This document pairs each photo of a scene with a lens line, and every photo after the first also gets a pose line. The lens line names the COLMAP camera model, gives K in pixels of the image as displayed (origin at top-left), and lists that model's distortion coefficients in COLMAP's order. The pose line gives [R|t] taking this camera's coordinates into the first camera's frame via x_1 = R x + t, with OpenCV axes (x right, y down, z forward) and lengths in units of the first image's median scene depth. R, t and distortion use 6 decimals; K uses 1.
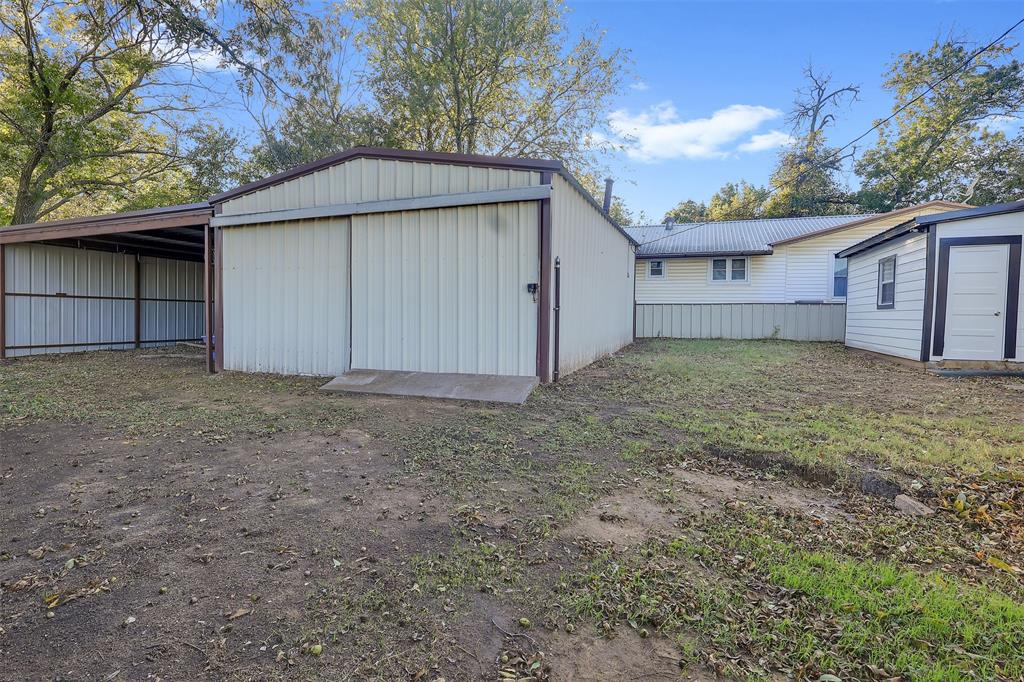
lens RADIAL K [[490.1, 0, 509.3], [0, 490.1, 335.3], [0, 0, 1]] dist [-0.008497, 0.000557]
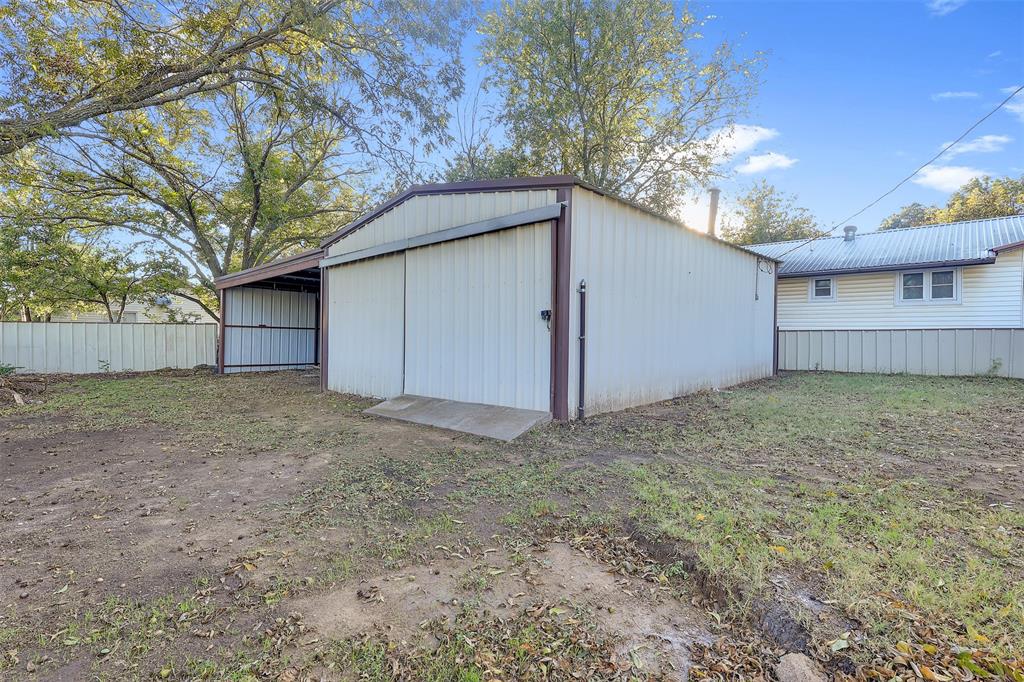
lens RADIAL K [[479.1, 0, 512.3], [0, 479.1, 339.9], [0, 0, 1]] dist [-0.003652, -0.000539]
pose [[0.929261, 0.001723, -0.369419, 0.262857], [-0.018687, 0.998928, -0.042347, -0.008595], [0.368950, 0.046255, 0.928298, 0.119309]]
